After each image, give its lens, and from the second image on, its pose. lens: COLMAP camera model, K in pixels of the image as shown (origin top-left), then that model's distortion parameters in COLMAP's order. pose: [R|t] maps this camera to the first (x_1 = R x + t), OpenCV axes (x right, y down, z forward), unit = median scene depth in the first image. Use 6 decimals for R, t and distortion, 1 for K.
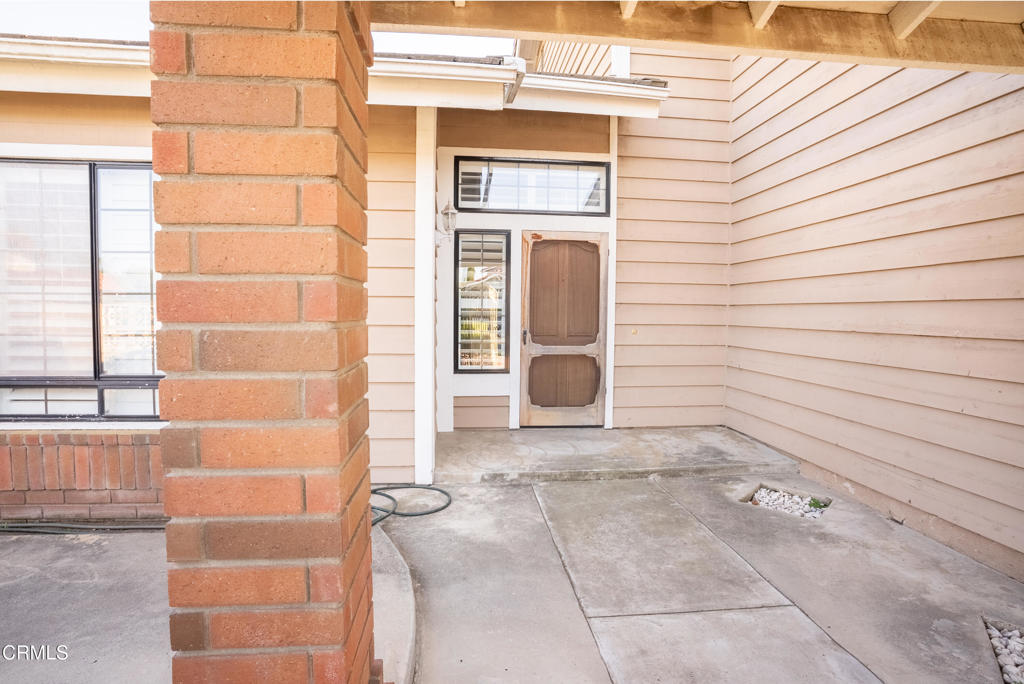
lens RADIAL K [[502.3, 0, 502.2], [0, 502.3, 336.0], [0, 0, 1]] dist [-0.073468, 0.030777]
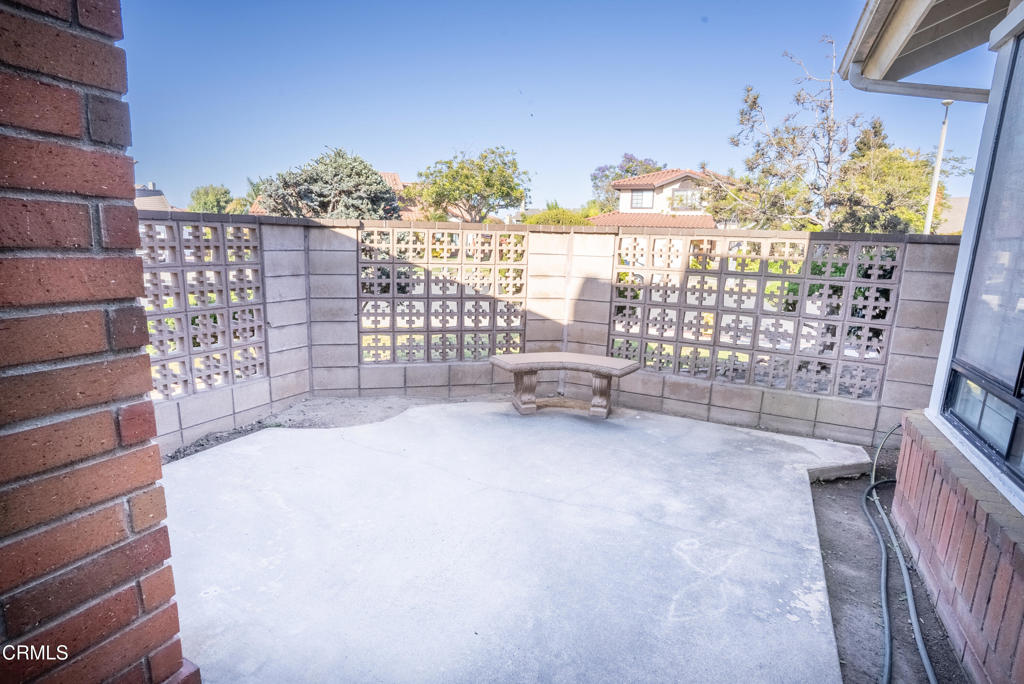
lens RADIAL K [[502.3, 0, 502.2], [0, 502.3, 336.0], [0, 0, 1]] dist [-0.073468, 0.030777]
pose [[-0.548676, 0.128637, -0.826079, -0.118352], [-0.071690, 0.977213, 0.199788, -0.047663], [0.832956, 0.168841, -0.526951, 0.981249]]
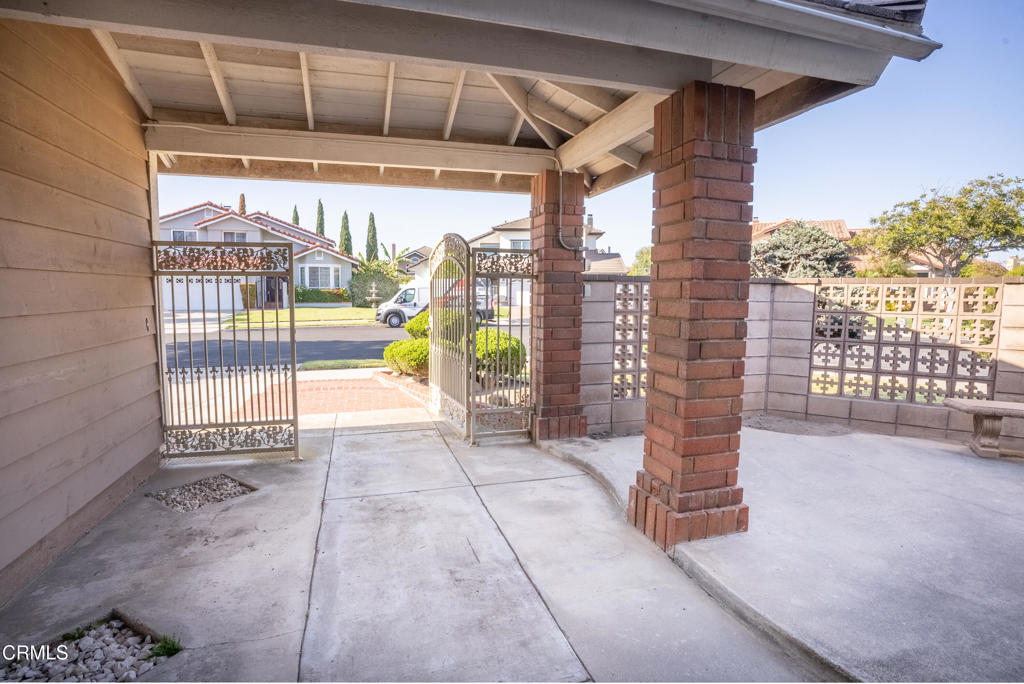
lens RADIAL K [[502.3, 0, 502.2], [0, 502.3, 336.0], [0, 0, 1]] dist [-0.073468, 0.030777]
pose [[-0.982529, 0.003810, -0.186068, 0.387650], [-0.021881, 0.990491, 0.135825, -0.068404], [0.184816, 0.137523, -0.973103, 1.415484]]
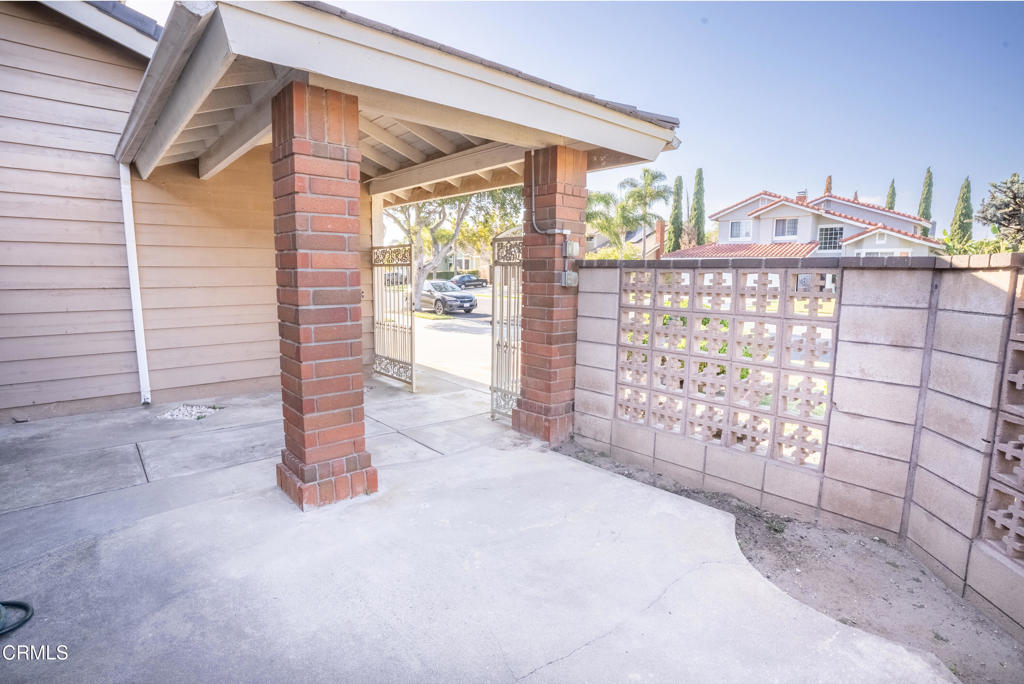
lens RADIAL K [[502.3, 0, 502.2], [0, 502.3, 336.0], [0, 0, 1]] dist [-0.073468, 0.030777]
pose [[-0.586683, -0.115928, 0.801476, -1.368655], [0.023538, 0.986841, 0.159970, -0.070584], [-0.809475, 0.112717, -0.576234, 0.791209]]
